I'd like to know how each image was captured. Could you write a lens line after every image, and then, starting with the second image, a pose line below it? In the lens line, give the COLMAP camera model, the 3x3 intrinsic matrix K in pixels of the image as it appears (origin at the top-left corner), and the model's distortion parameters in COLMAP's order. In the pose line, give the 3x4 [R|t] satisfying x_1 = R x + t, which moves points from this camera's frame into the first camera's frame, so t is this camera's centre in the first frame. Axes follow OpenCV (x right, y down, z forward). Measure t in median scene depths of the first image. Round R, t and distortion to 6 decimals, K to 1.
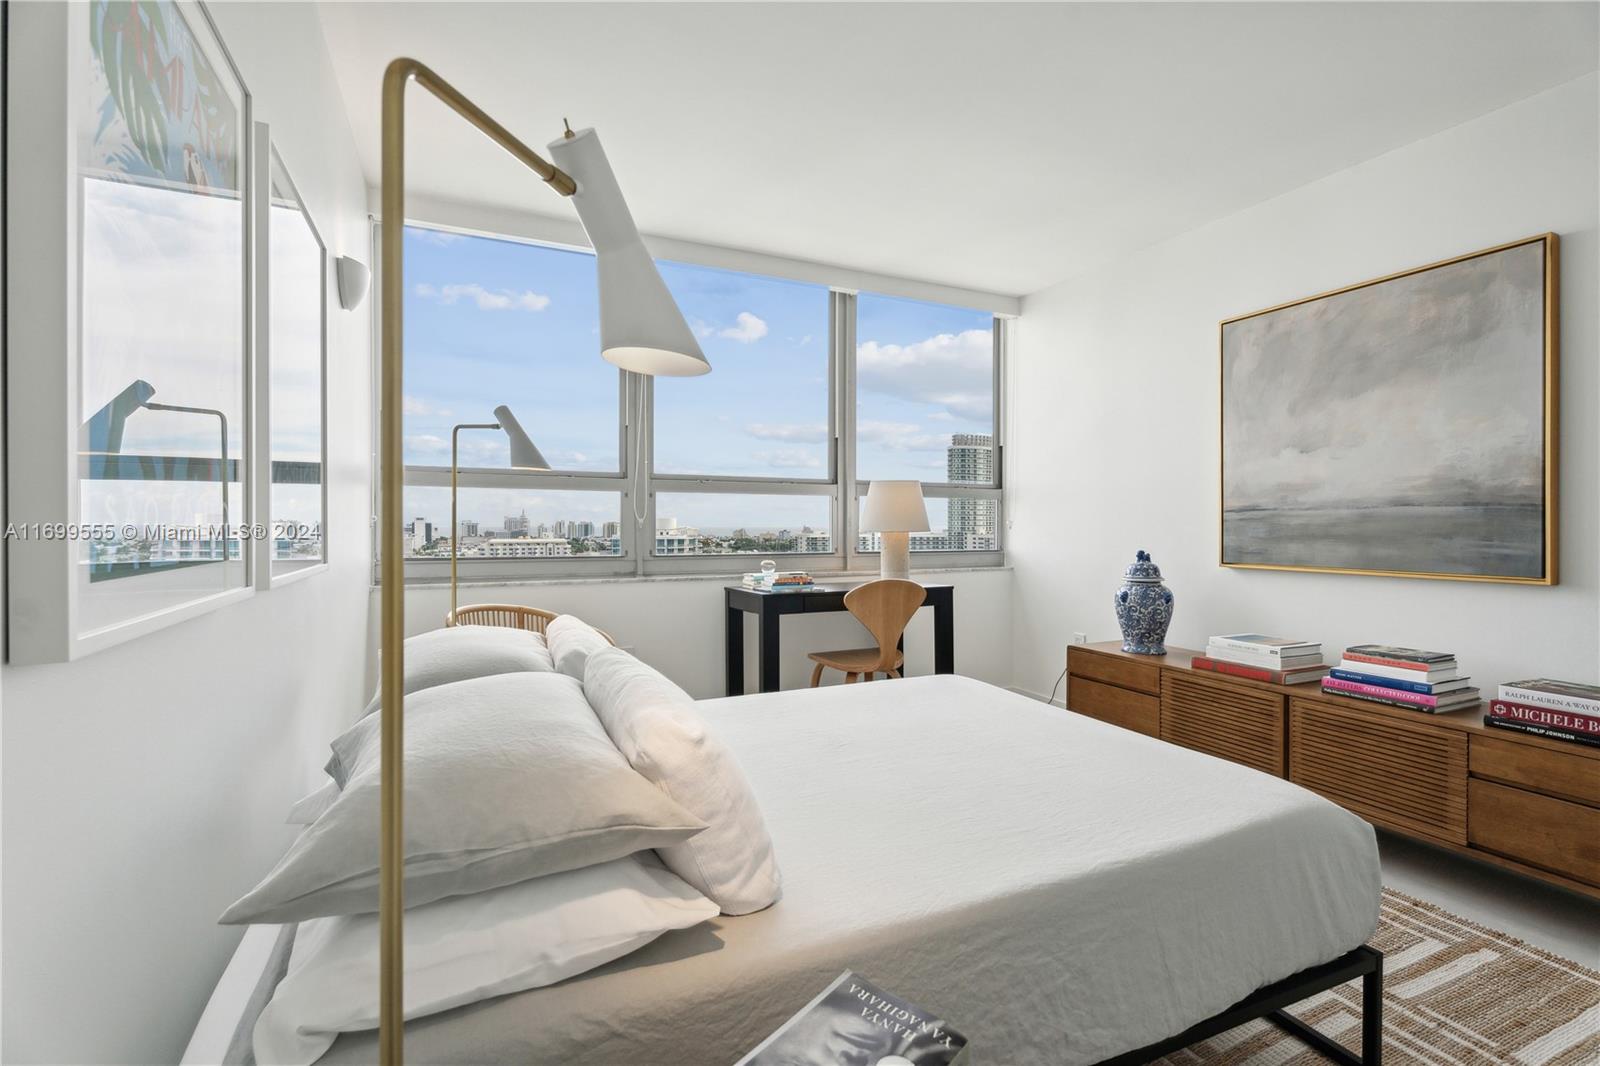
lens RADIAL K [[736.5, 0, 799.8], [0, 736.5, 525.9], [0, 0, 1]] dist [-0.001683, -0.000455]
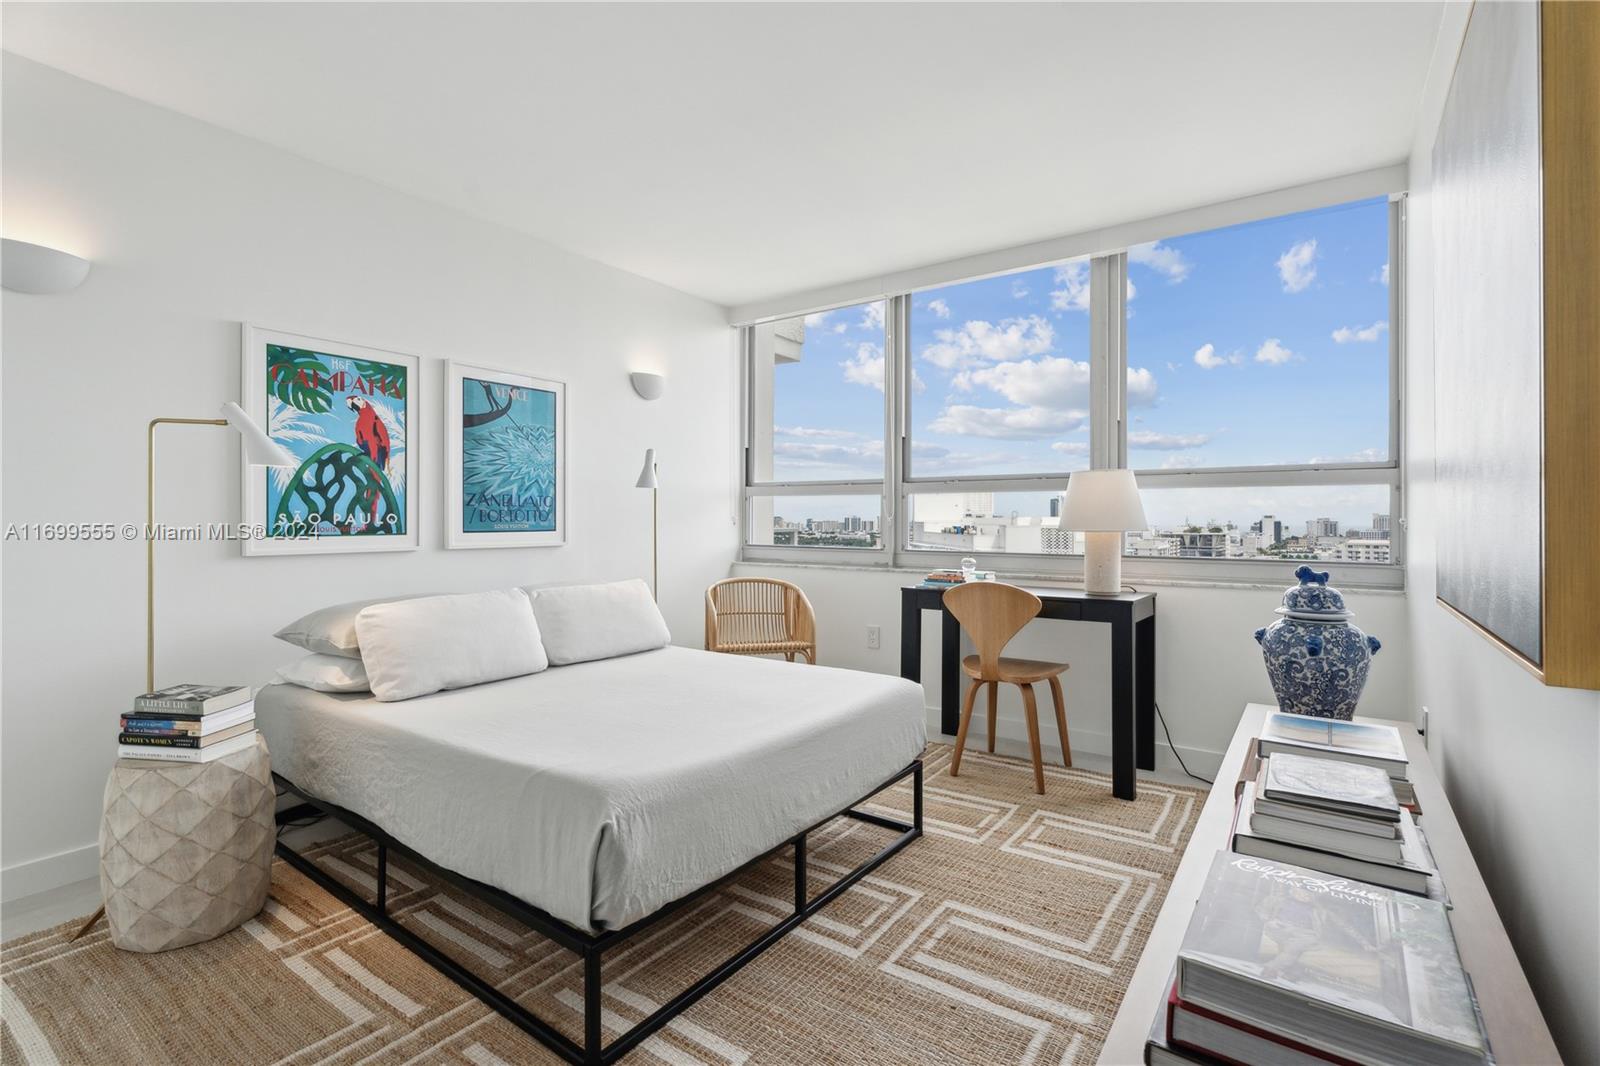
lens RADIAL K [[736.5, 0, 806.3], [0, 736.5, 524.3], [0, 0, 1]] dist [-0.001683, -0.000455]
pose [[0.512819, 0.005684, -0.858478, 0.776592], [-0.007179, 0.999972, 0.002332, -0.000470], [0.858467, 0.004967, 0.512845, 0.320936]]
